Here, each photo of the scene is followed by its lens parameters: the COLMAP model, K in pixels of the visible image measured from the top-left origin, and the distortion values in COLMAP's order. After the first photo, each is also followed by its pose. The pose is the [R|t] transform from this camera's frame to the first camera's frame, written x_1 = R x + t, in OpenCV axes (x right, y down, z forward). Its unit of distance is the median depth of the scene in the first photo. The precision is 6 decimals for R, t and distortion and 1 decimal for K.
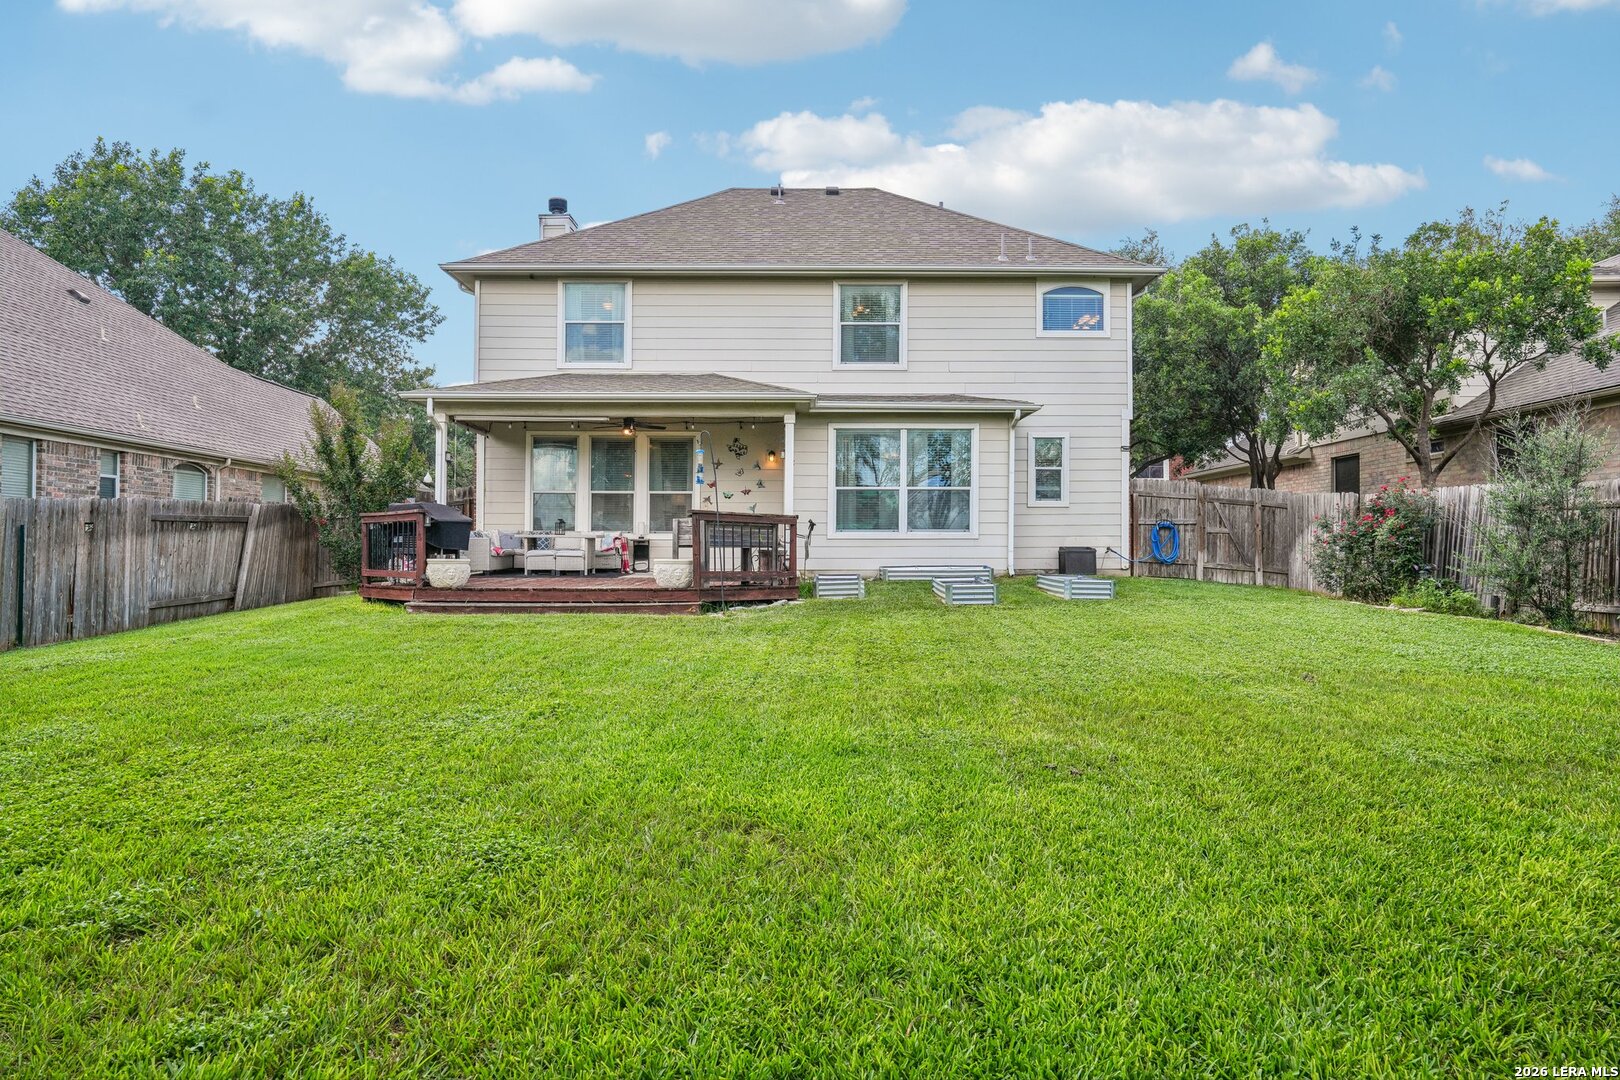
lens RADIAL K [[994.7, 0, 813.7], [0, 994.7, 535.2], [0, 0, 1]] dist [-0.011360, 0.007673]
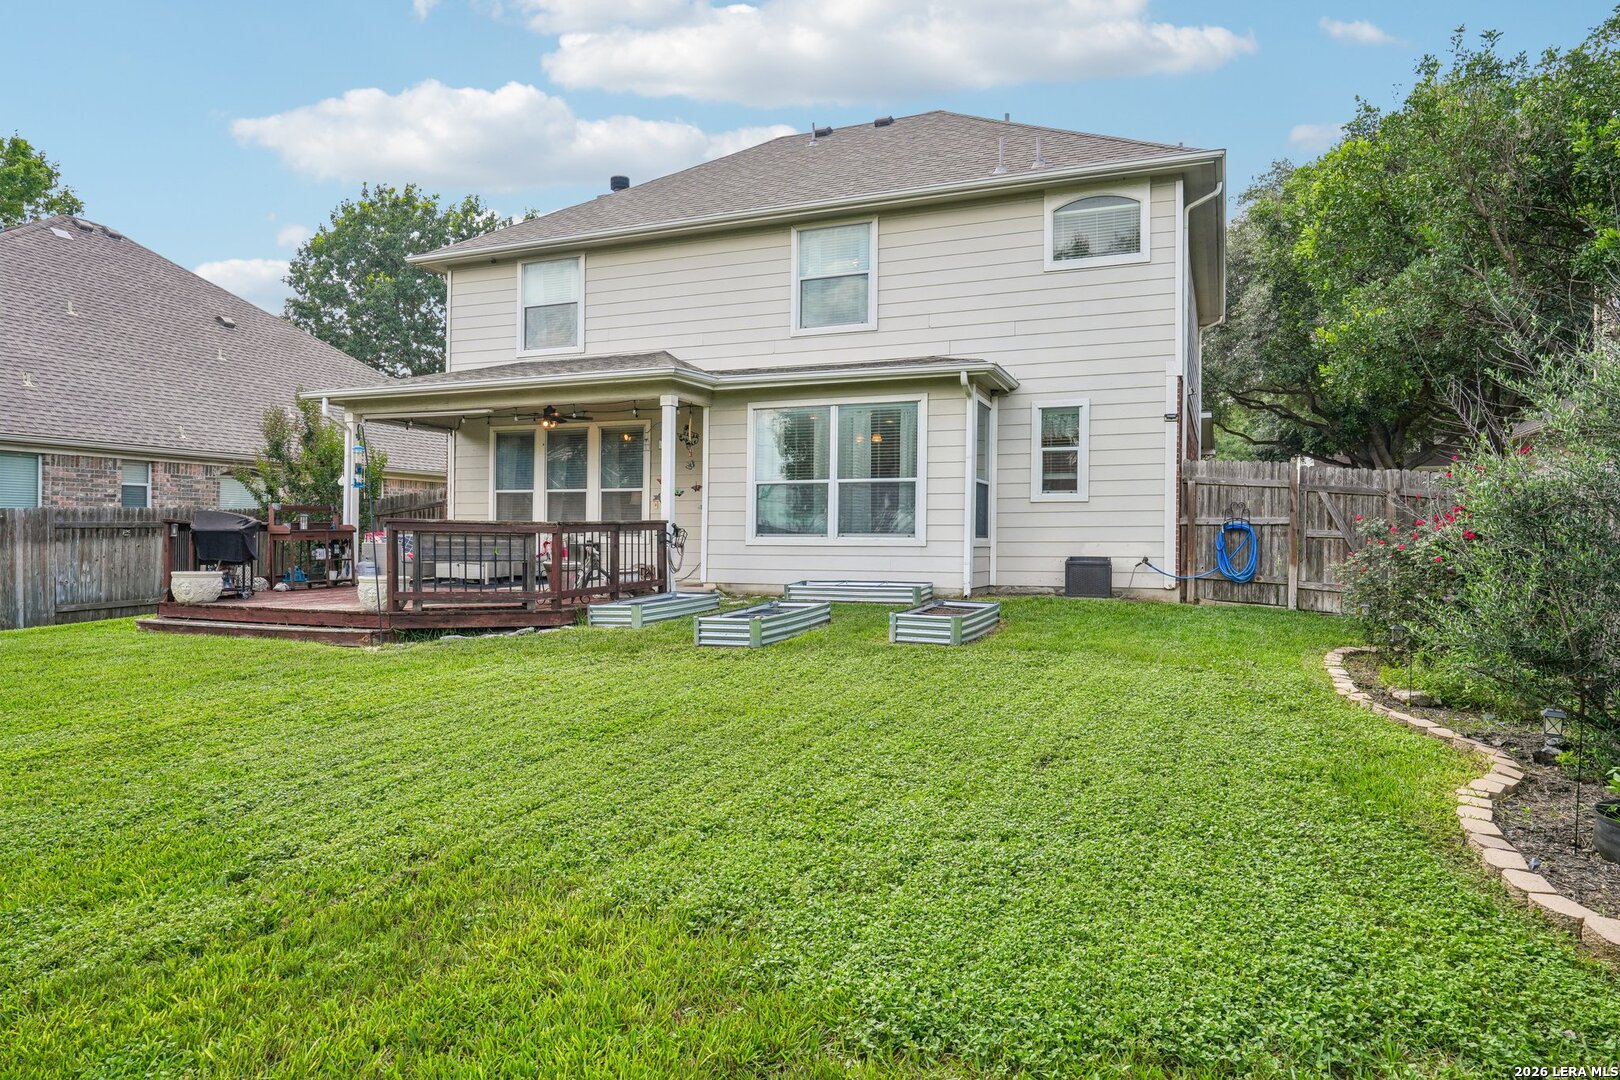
lens RADIAL K [[994.7, 0, 807.0], [0, 994.7, 541.0], [0, 0, 1]] dist [-0.011360, 0.007673]
pose [[0.920297, 0.004897, -0.391189, 0.354158], [0.002880, 0.999810, 0.019292, -0.014406], [0.391209, -0.018881, 0.920108, 0.252724]]
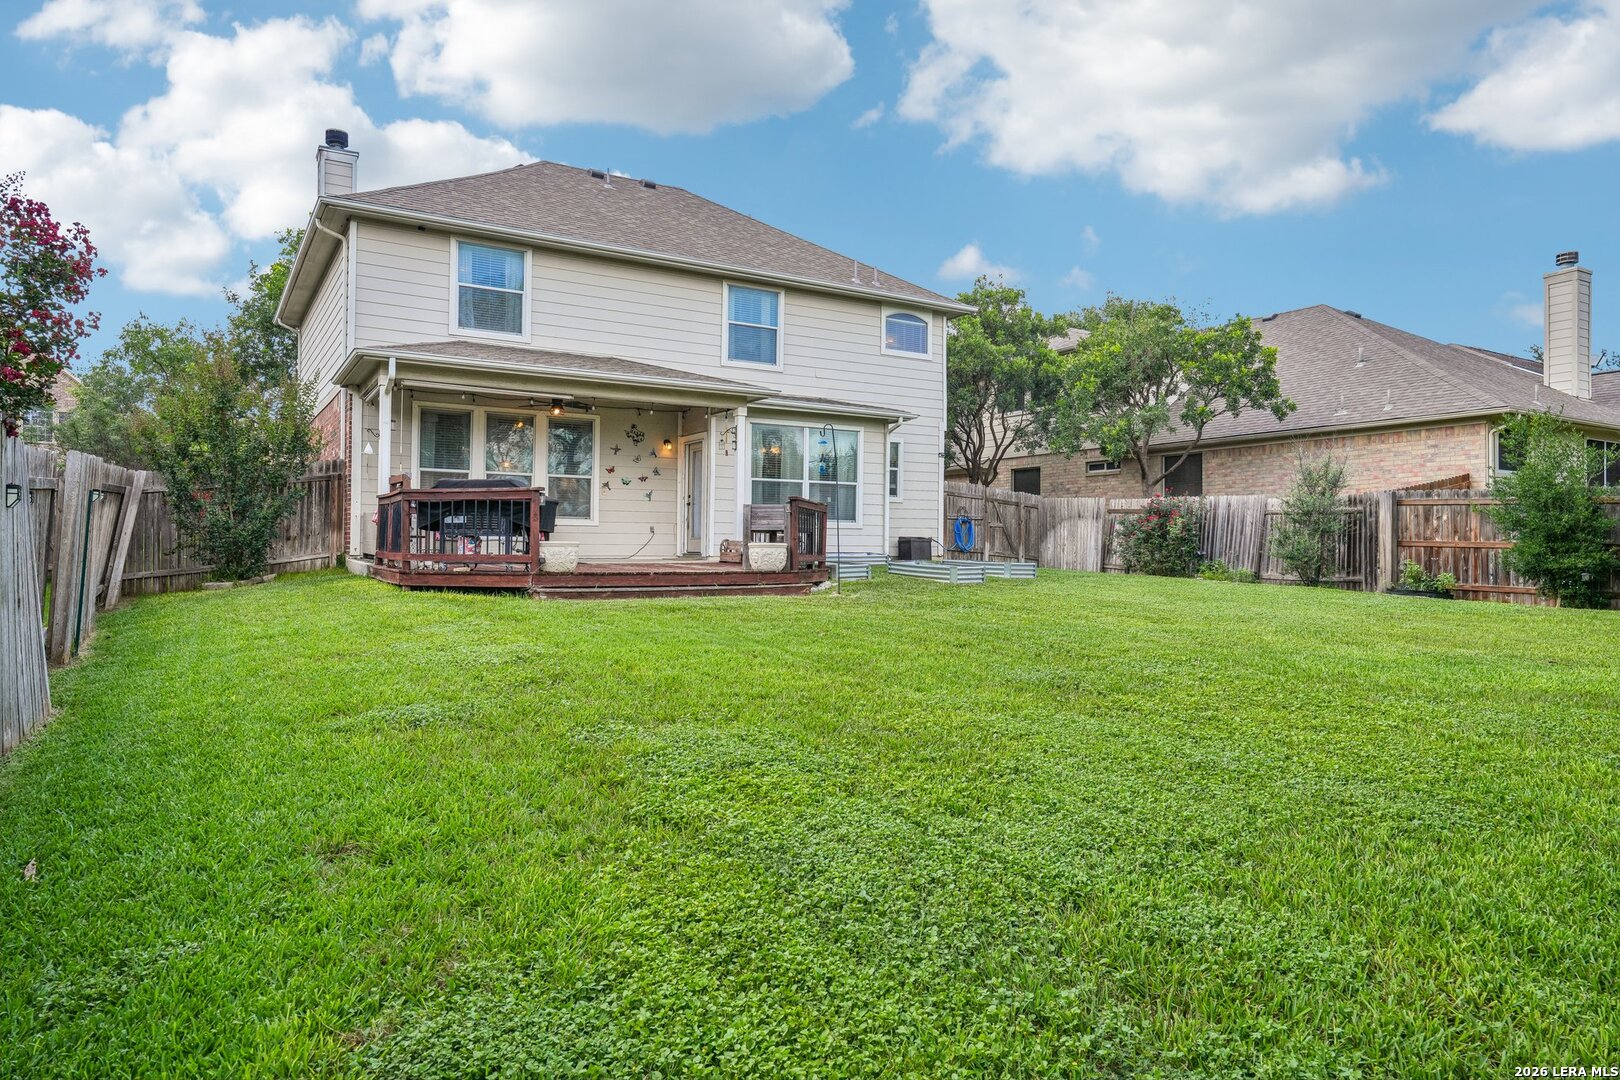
lens RADIAL K [[994.7, 0, 804.6], [0, 994.7, 539.1], [0, 0, 1]] dist [-0.011360, 0.007673]
pose [[0.859971, 0.008341, 0.510275, -0.440172], [-0.013466, 0.999889, 0.006351, 0.008495], [-0.510165, -0.012333, 0.859988, 0.054854]]
